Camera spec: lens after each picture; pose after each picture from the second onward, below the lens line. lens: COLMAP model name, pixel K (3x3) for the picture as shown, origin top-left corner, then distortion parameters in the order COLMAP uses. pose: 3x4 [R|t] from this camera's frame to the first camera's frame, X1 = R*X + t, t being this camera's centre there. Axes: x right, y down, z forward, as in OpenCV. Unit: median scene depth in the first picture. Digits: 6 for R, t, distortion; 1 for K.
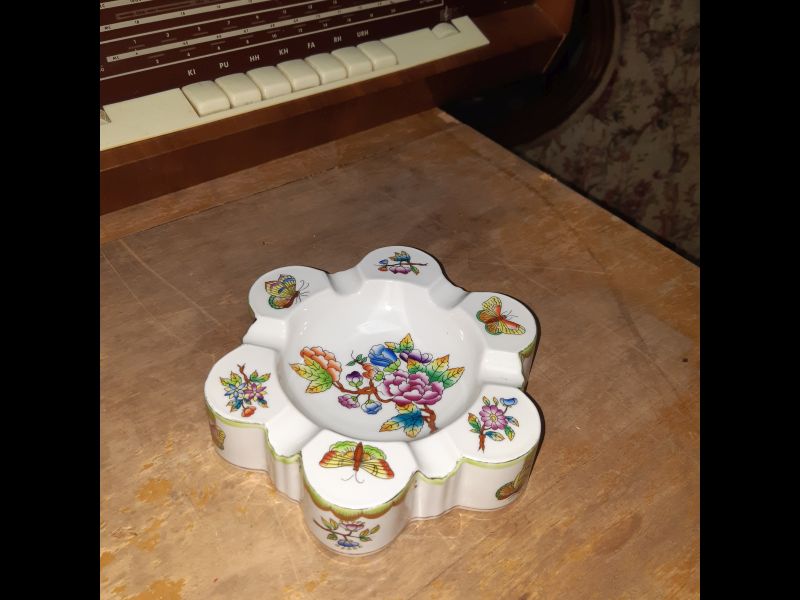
lens RADIAL K [[636.2, 0, 398.3], [0, 636.2, 296.5], [0, 0, 1]] dist [0.080081, -0.179883]
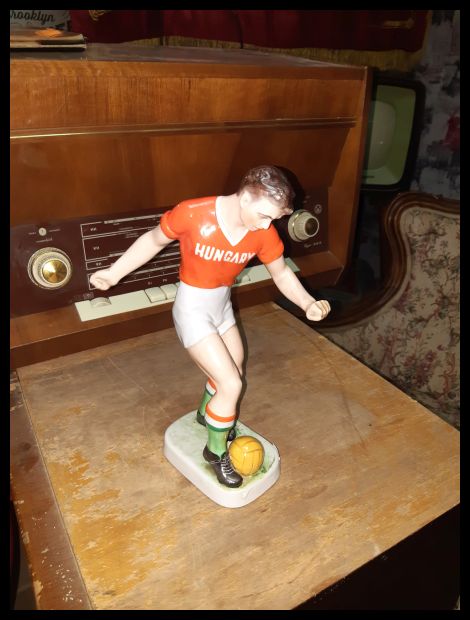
lens RADIAL K [[476.0, 0, 235.0], [0, 476.0, 310.0], [0, 0, 1]] dist [0.067302, -0.145851]
pose [[0.991673, 0.027674, -0.125774, 0.162408], [-0.059739, 0.964057, -0.258892, 0.131311], [0.114089, 0.264250, 0.957682, -0.463377]]
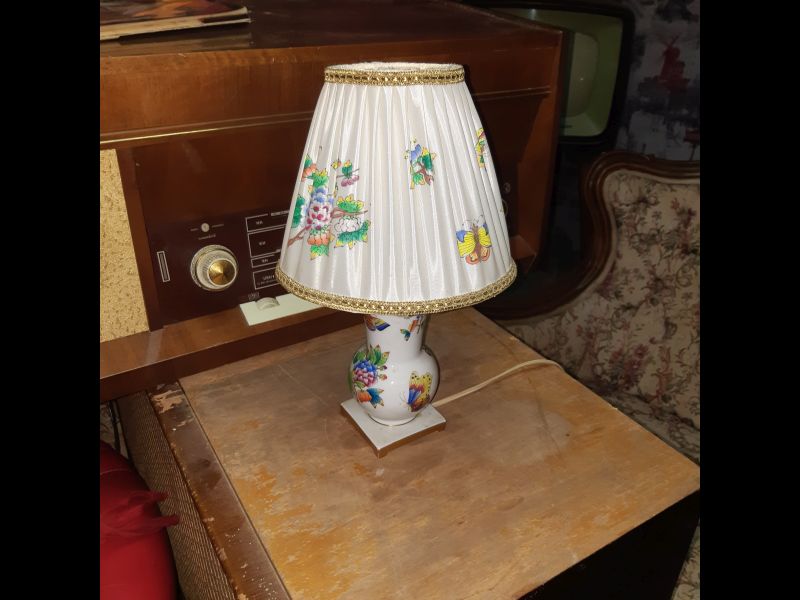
lens RADIAL K [[636.2, 0, 398.3], [0, 636.2, 296.5], [0, 0, 1]] dist [0.080081, -0.179883]
pose [[0.993744, 0.017865, -0.110247, 0.119780], [-0.044348, 0.969087, -0.242703, 0.145951], [0.102503, 0.246074, 0.963816, -0.772845]]
